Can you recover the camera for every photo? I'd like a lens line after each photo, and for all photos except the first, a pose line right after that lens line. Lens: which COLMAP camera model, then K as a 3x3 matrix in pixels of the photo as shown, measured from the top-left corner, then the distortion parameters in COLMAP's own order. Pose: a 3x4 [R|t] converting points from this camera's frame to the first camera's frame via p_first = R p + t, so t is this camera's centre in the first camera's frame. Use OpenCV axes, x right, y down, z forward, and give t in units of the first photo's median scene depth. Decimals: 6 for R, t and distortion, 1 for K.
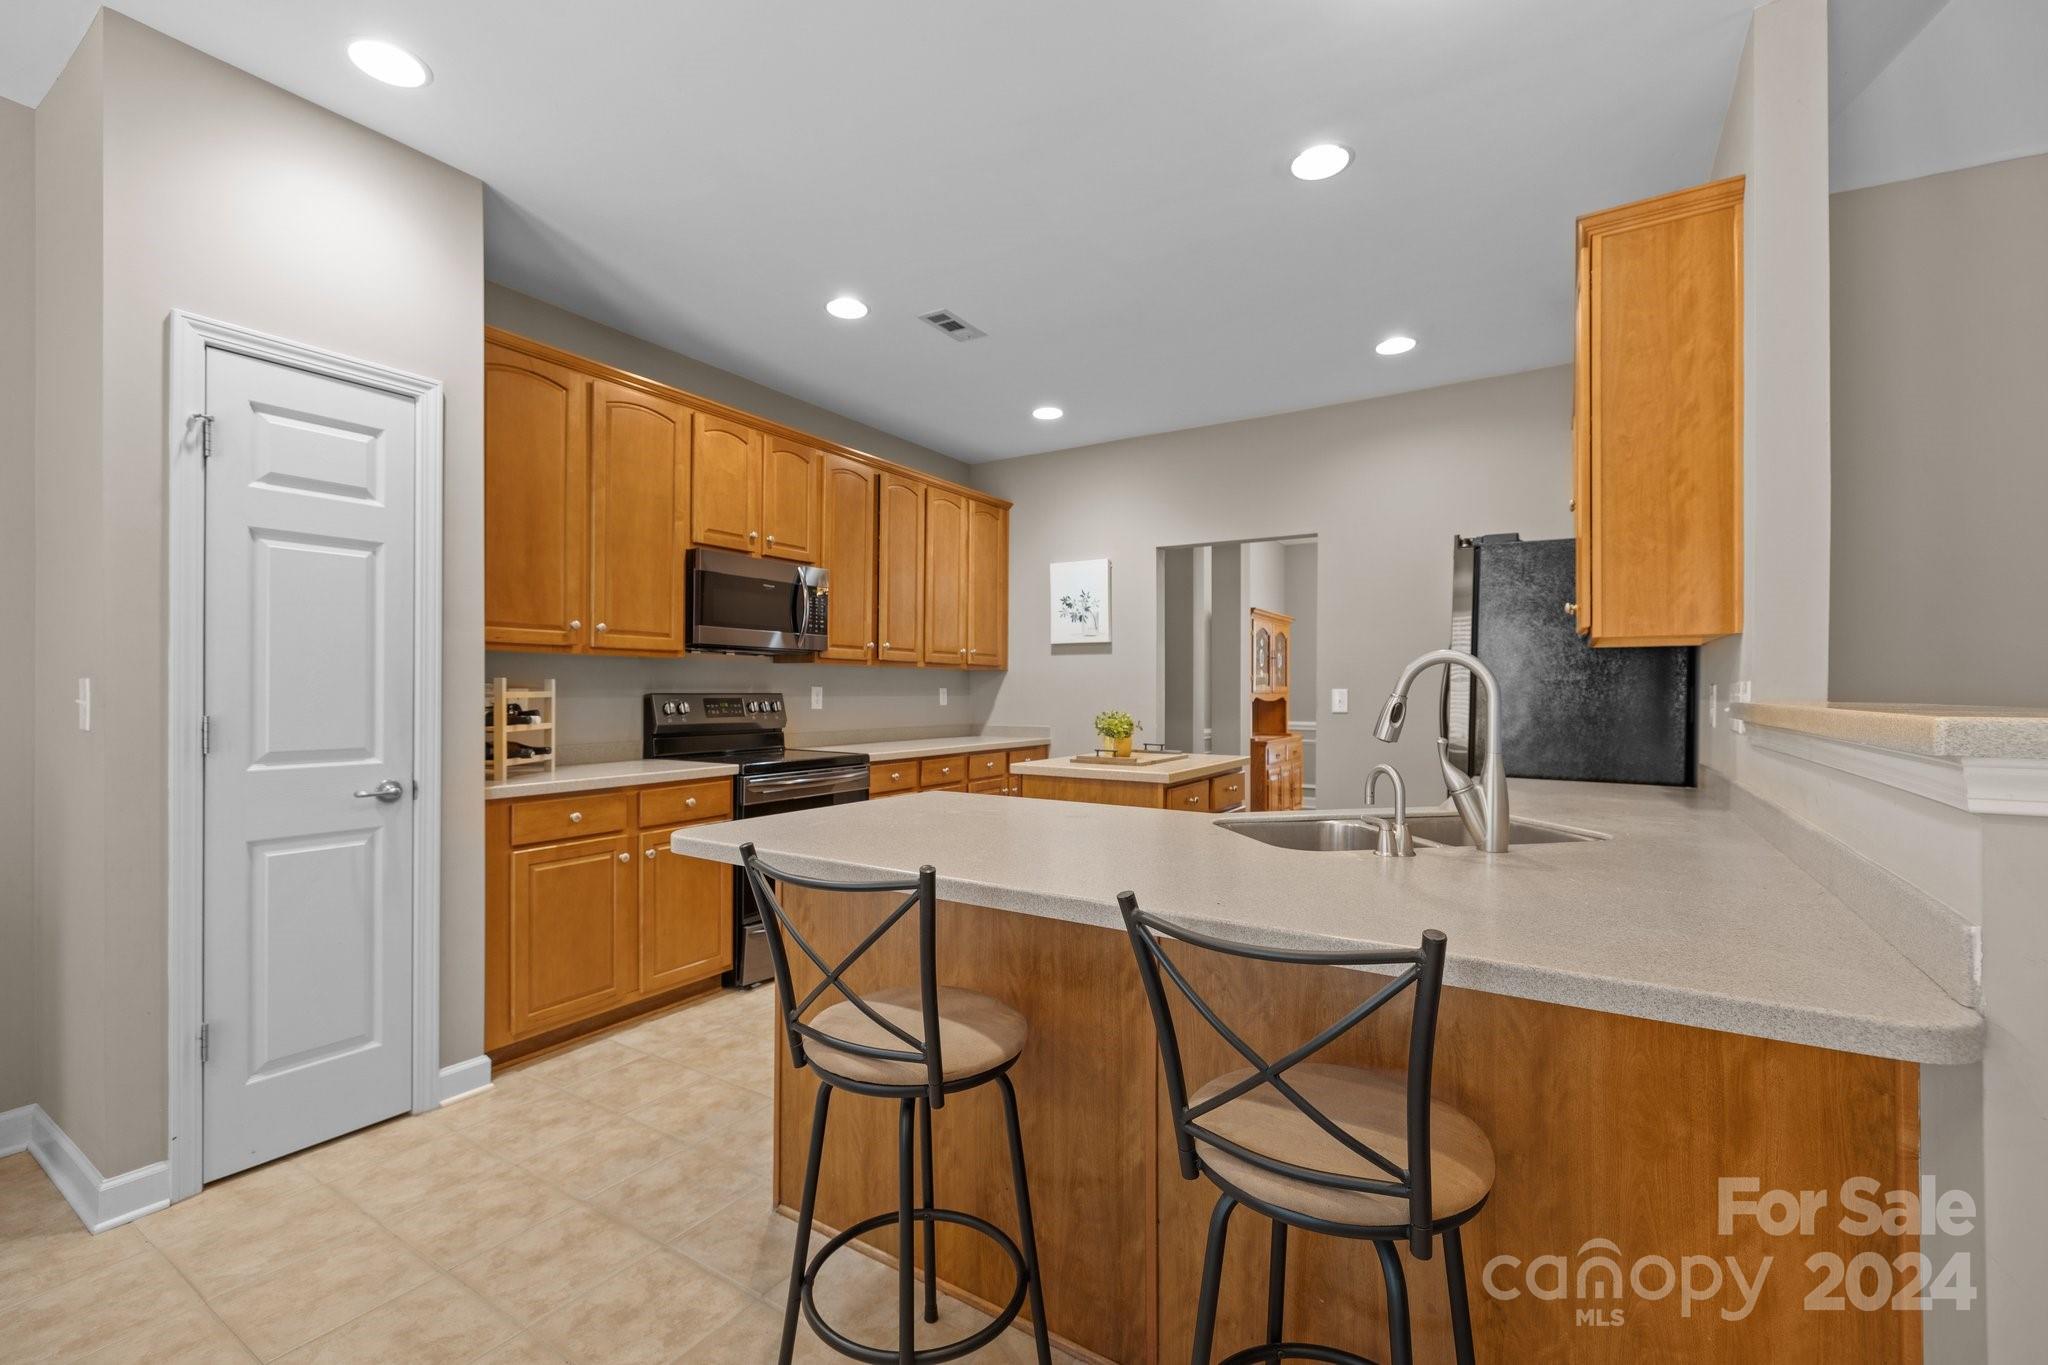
lens RADIAL K [[869.9, 0, 1013.5], [0, 869.9, 692.4], [0, 0, 1]] dist [-0.003131, -0.000712]
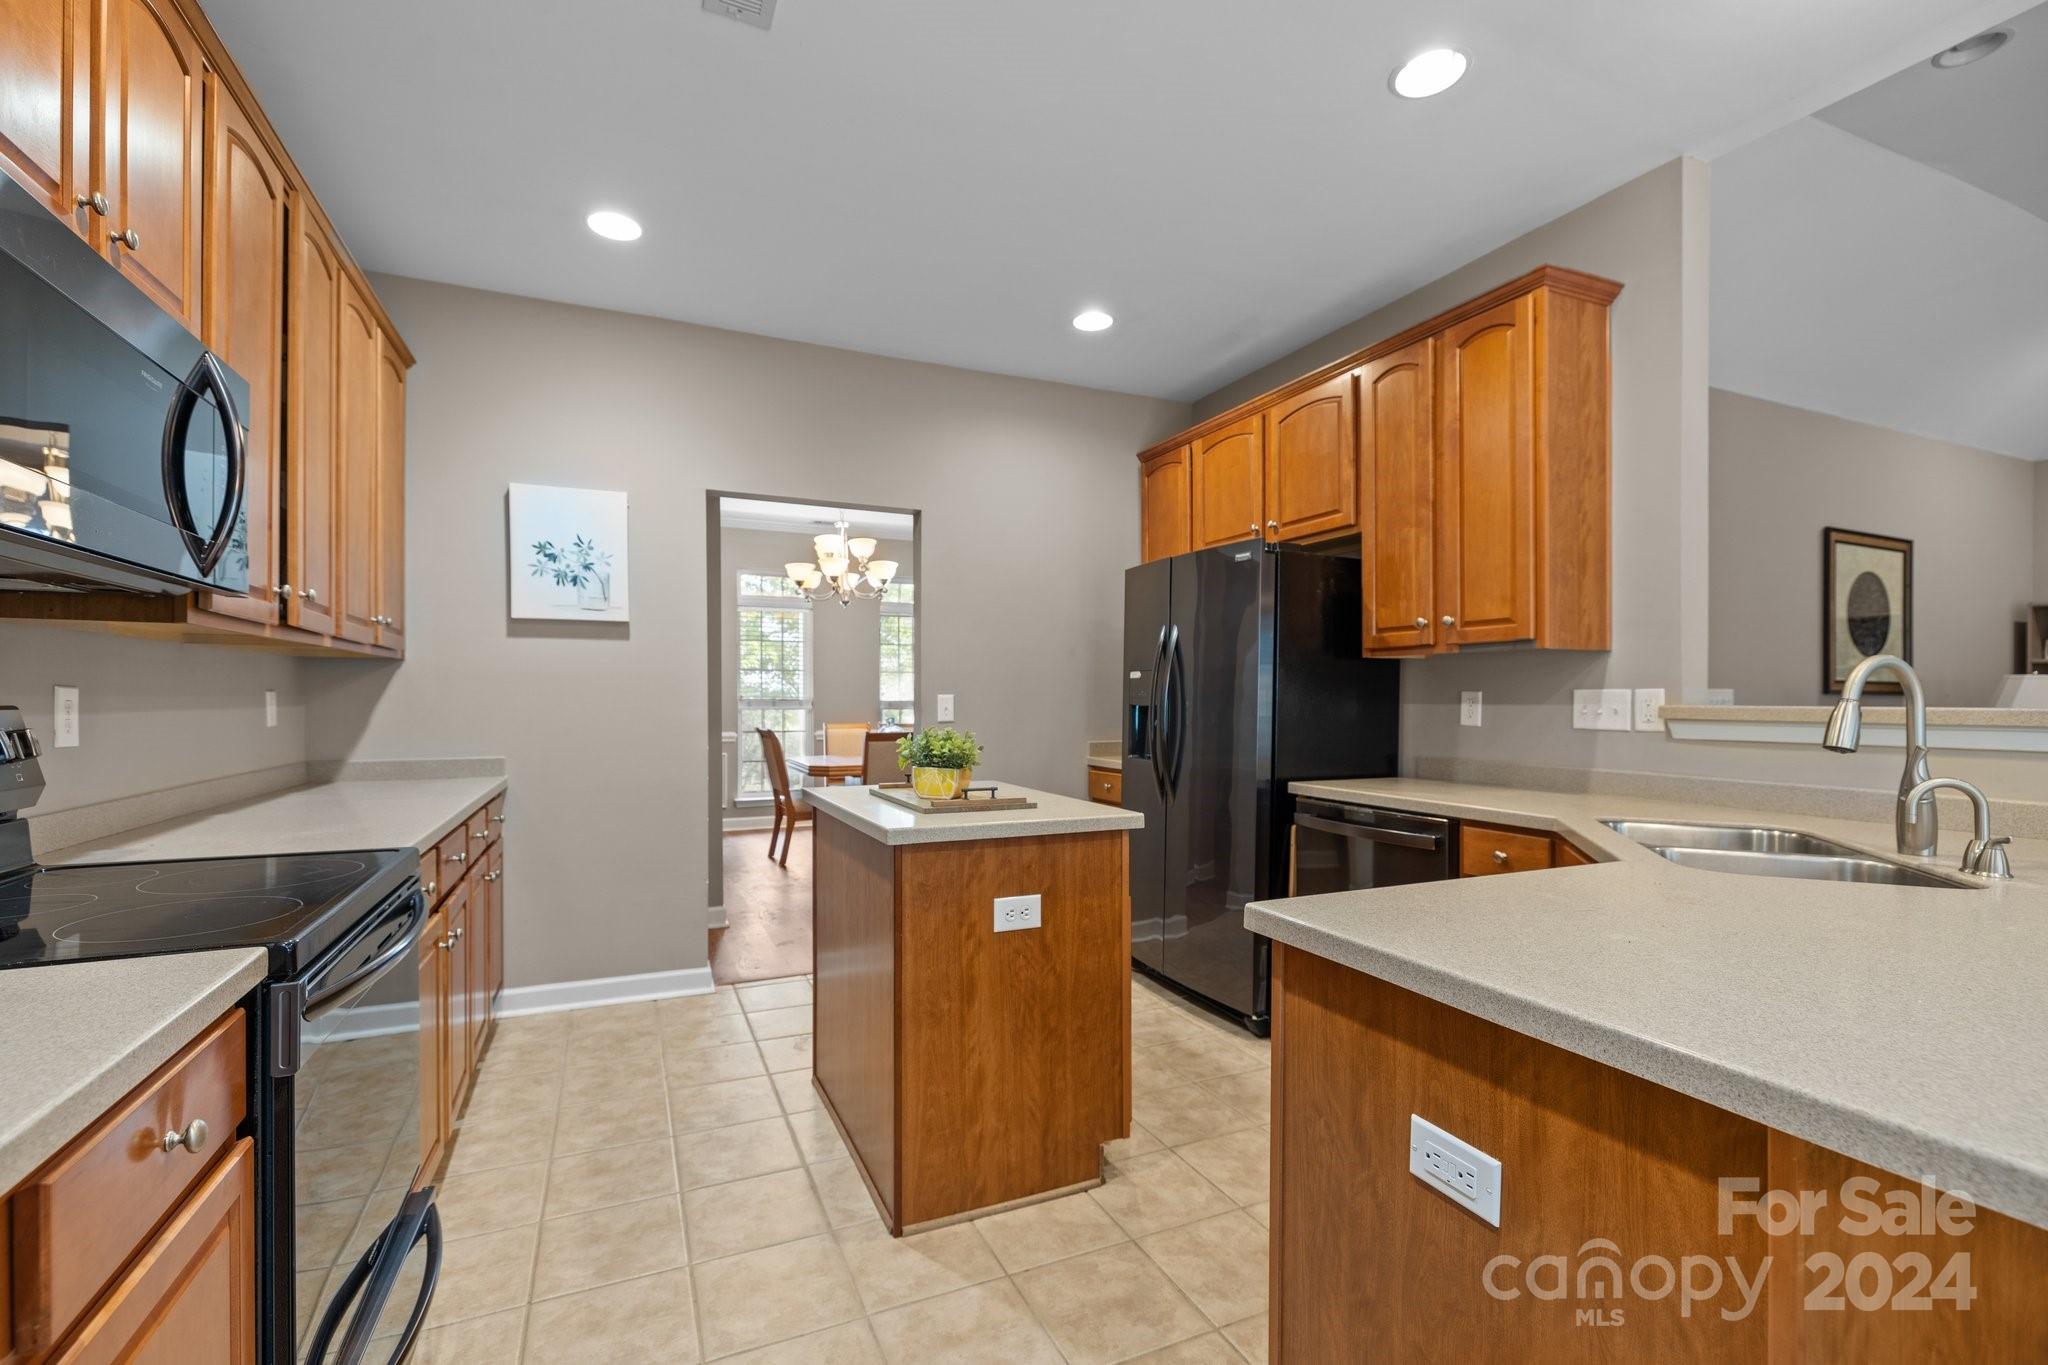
lens RADIAL K [[870.7, 0, 998.0], [0, 870.7, 698.9], [0, 0, 1]] dist [0.001013, -0.000030]
pose [[0.558622, -0.003388, 0.829416, -0.371840], [0.001596, 0.999994, 0.003009, -0.002675], [-0.829421, -0.000357, 0.558624, 0.554473]]
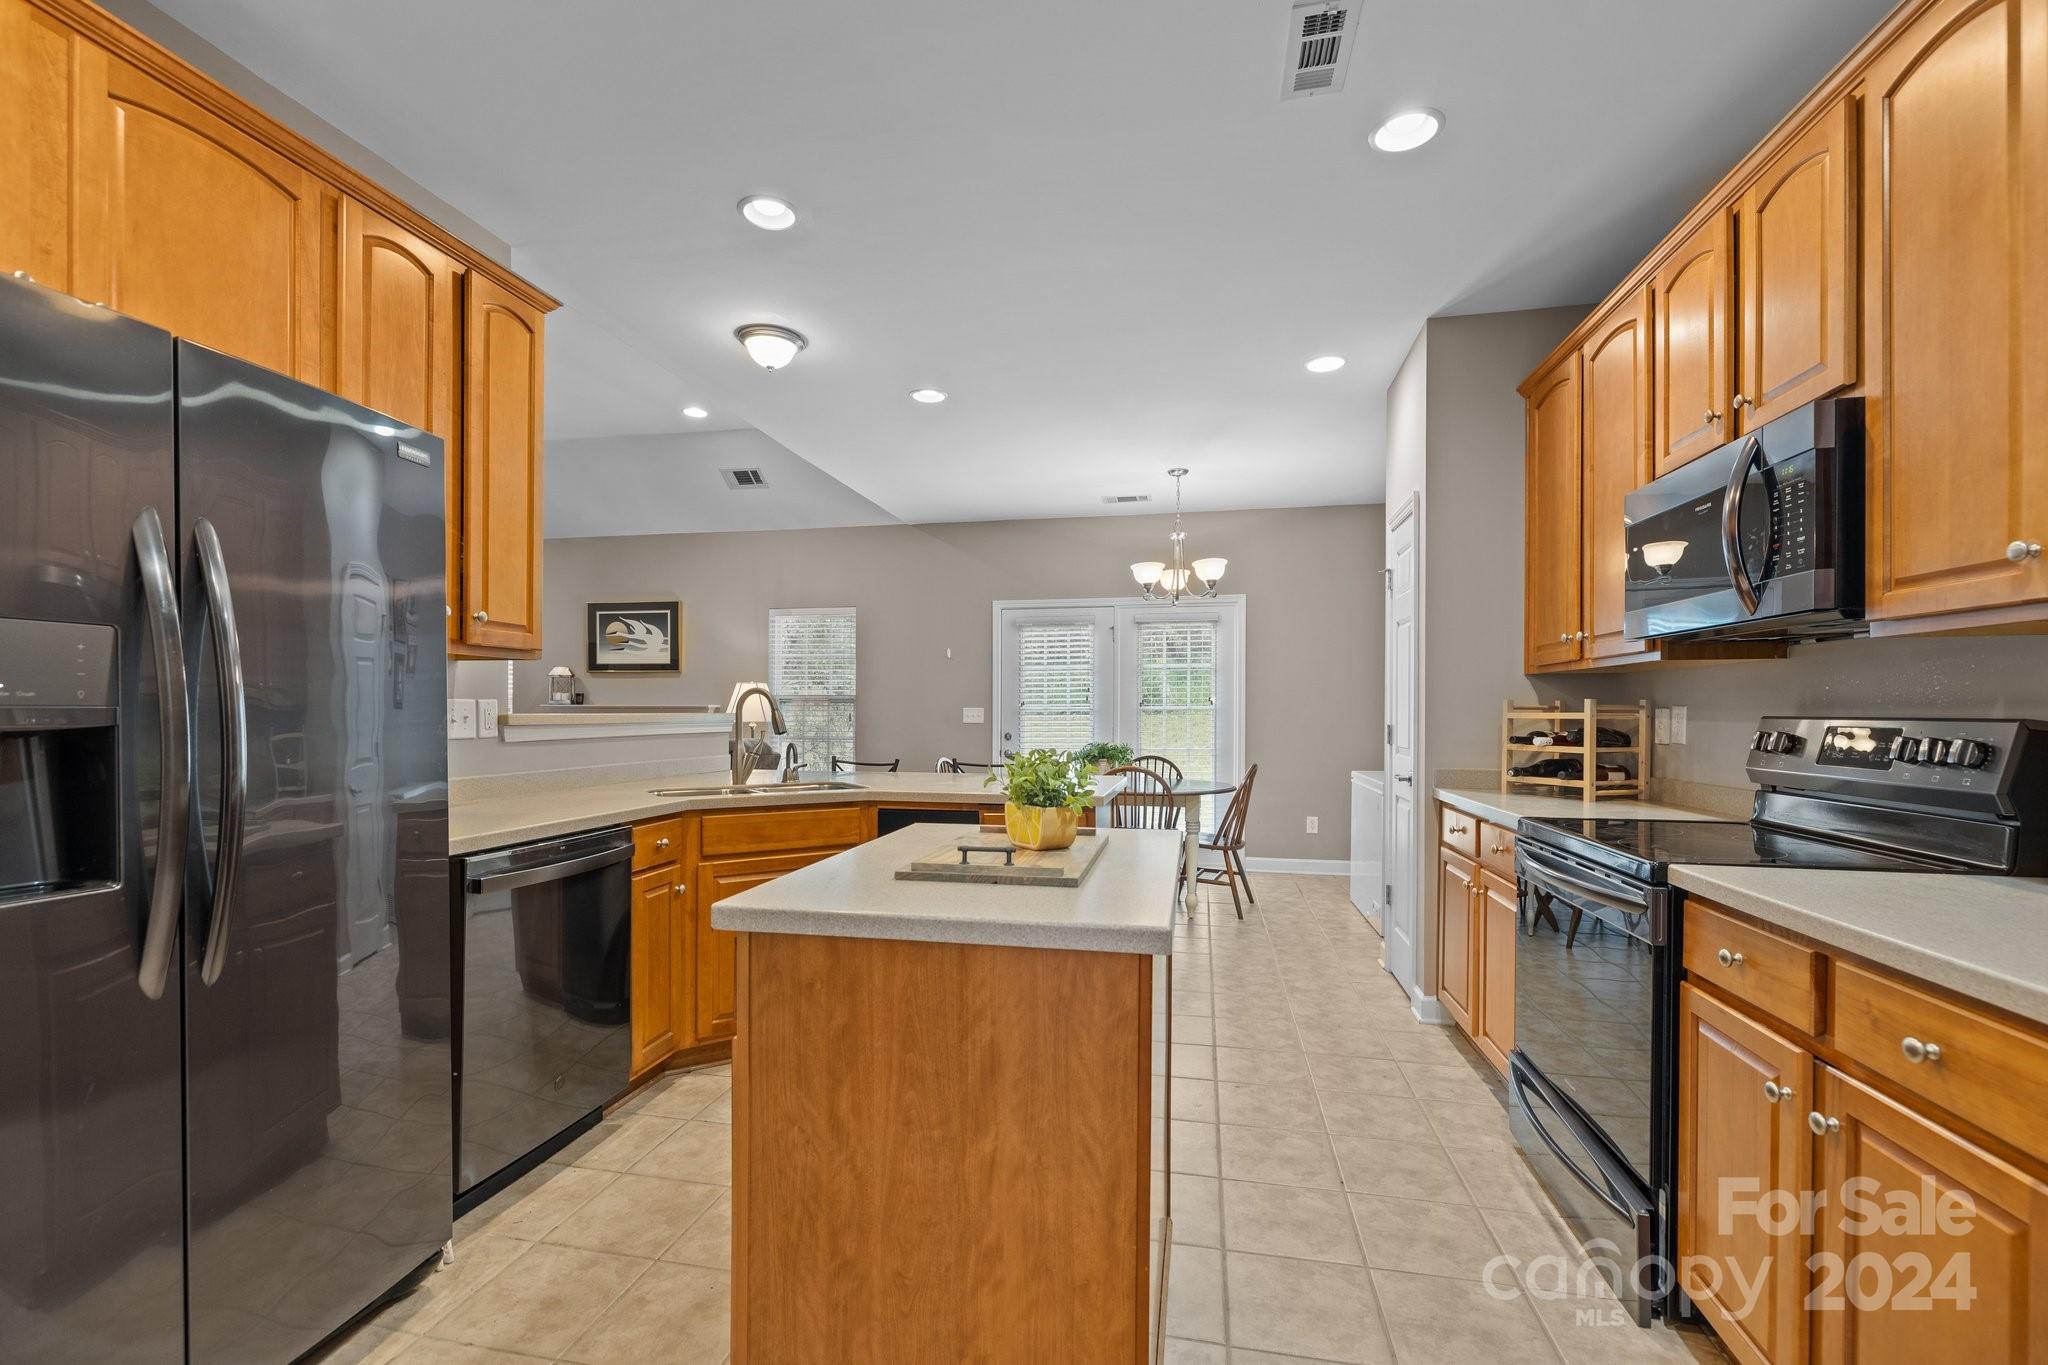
lens RADIAL K [[879.3, 0, 1013.1], [0, 879.3, 708.4], [0, 0, 1]] dist [0.000110, -0.000190]
pose [[-0.937053, -0.005496, -0.349144, 0.280446], [-0.005535, 0.999984, -0.000886, -0.001081], [0.349143, 0.001102, -0.937069, 1.348340]]
